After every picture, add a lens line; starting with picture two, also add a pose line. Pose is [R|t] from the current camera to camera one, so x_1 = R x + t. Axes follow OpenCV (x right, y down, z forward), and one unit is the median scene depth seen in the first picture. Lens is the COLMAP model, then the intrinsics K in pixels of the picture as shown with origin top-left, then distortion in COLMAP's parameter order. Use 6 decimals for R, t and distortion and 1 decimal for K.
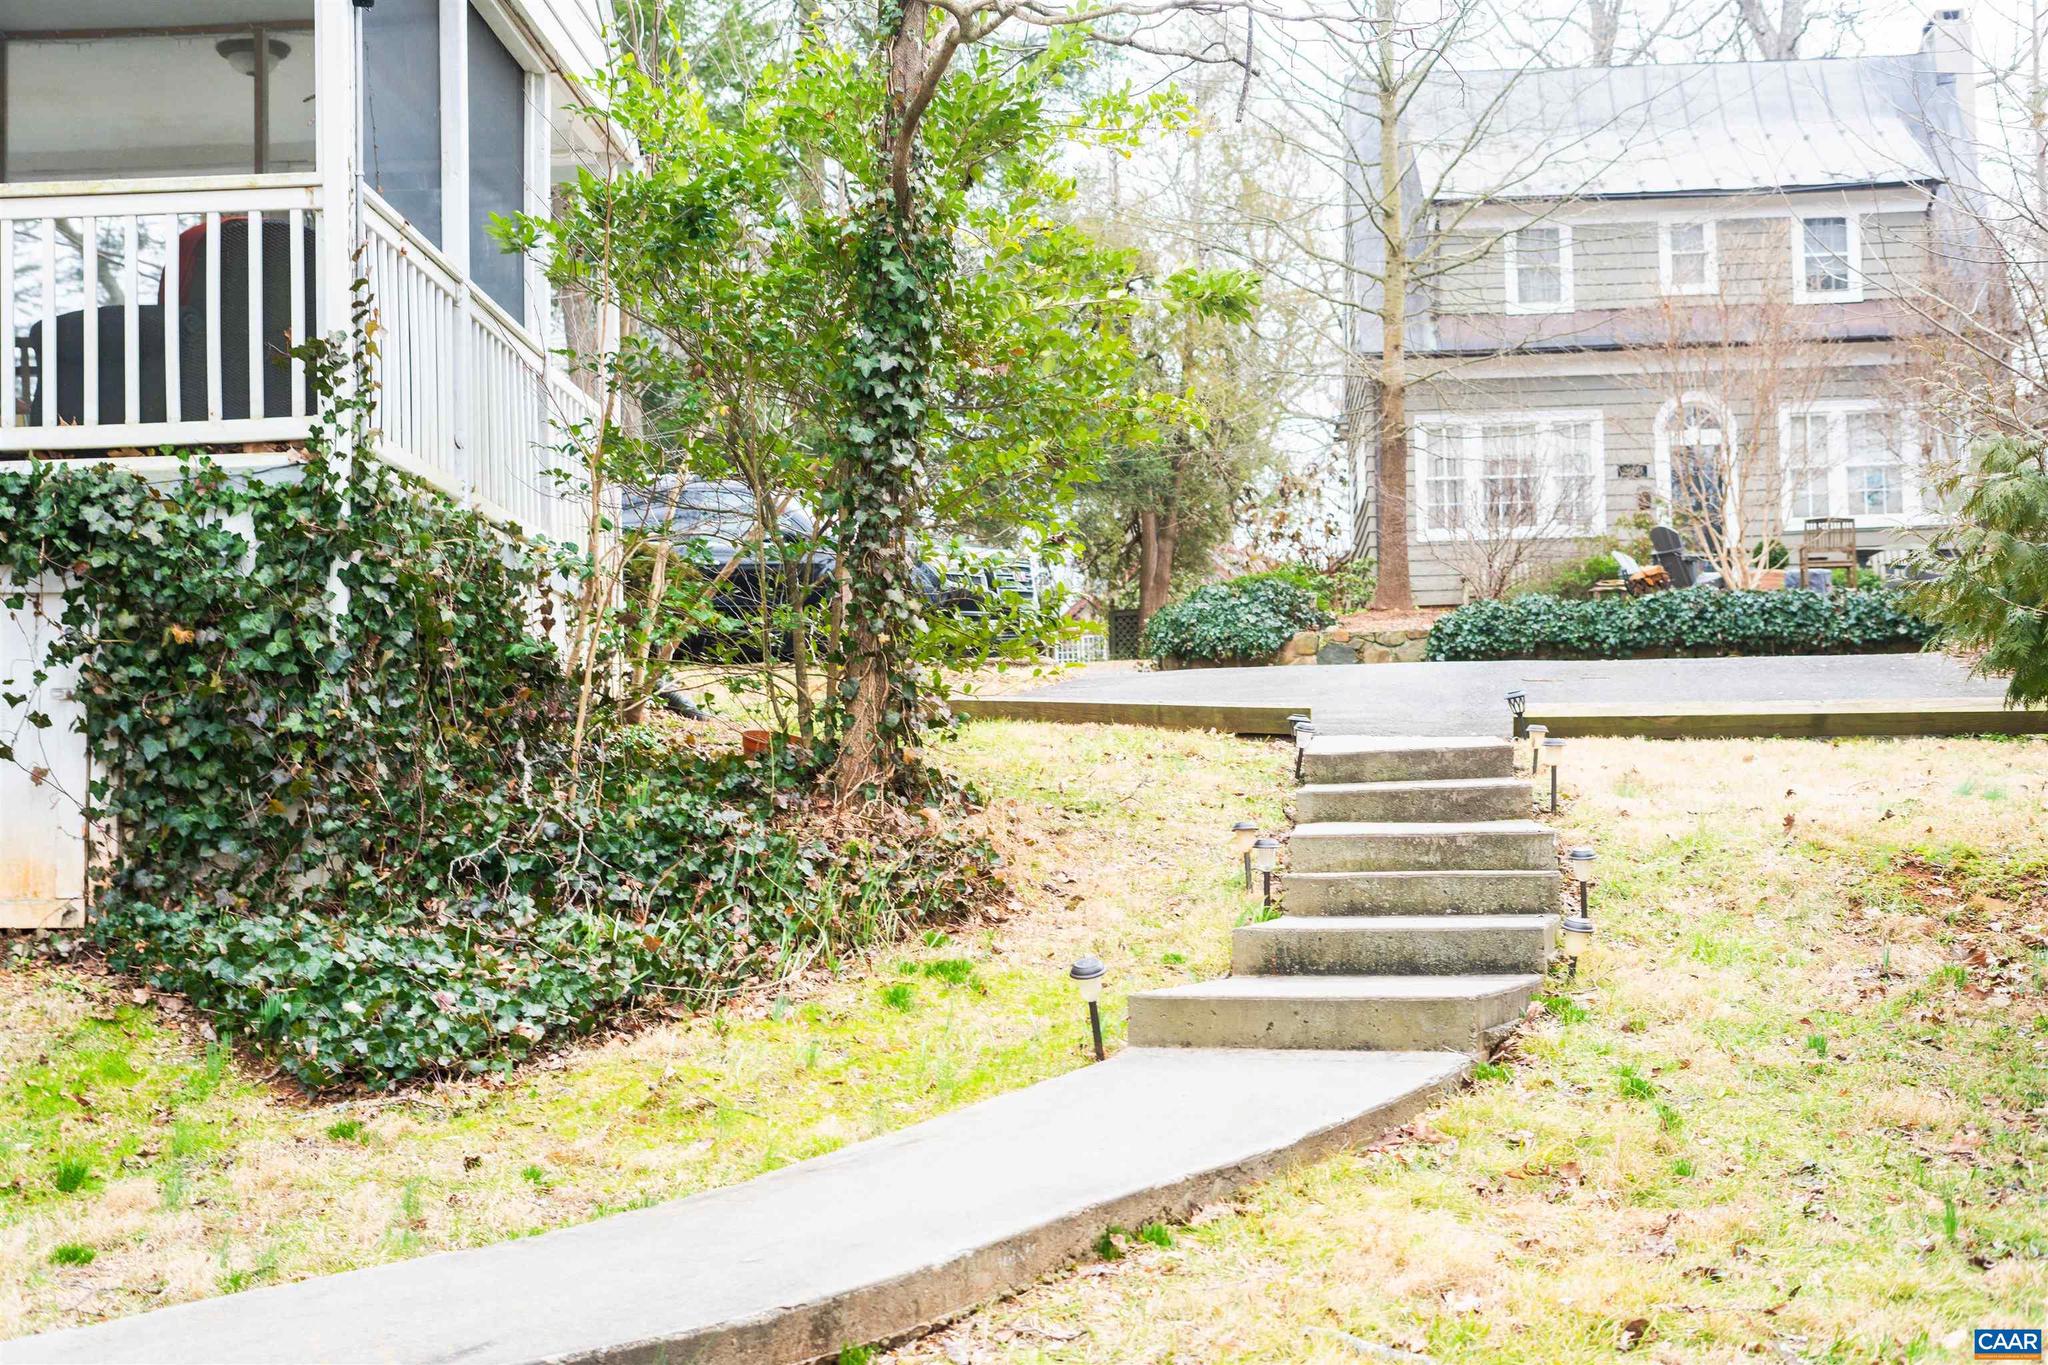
lens RADIAL K [[2940.2, 0, 1024.4], [0, 2940.2, 681.4], [0, 0, 1]] dist [-0.015506, 0.000000]
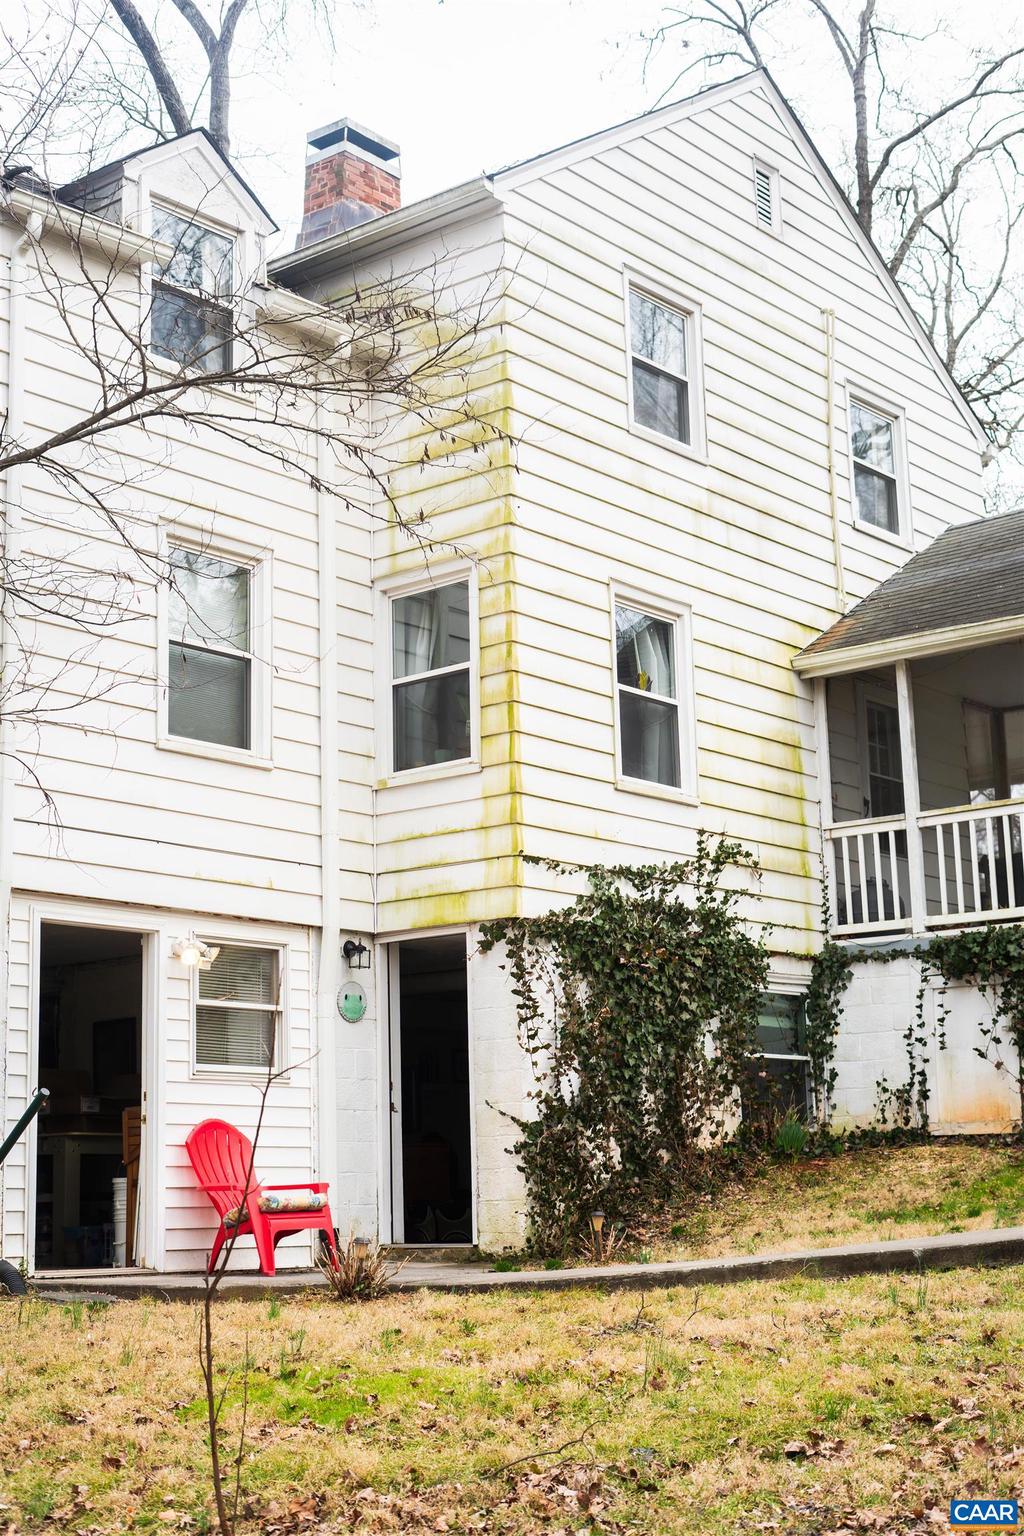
lens RADIAL K [[2205.2, 0, 511.6], [0, 2205.2, 768.3], [0, 0, 1]] dist [-0.015506, 0.000000]
pose [[0.799238, -0.116894, -0.589537, 0.392291], [0.044570, 0.989730, -0.135821, 0.019471], [0.599359, 0.082277, 0.796240, -0.595457]]
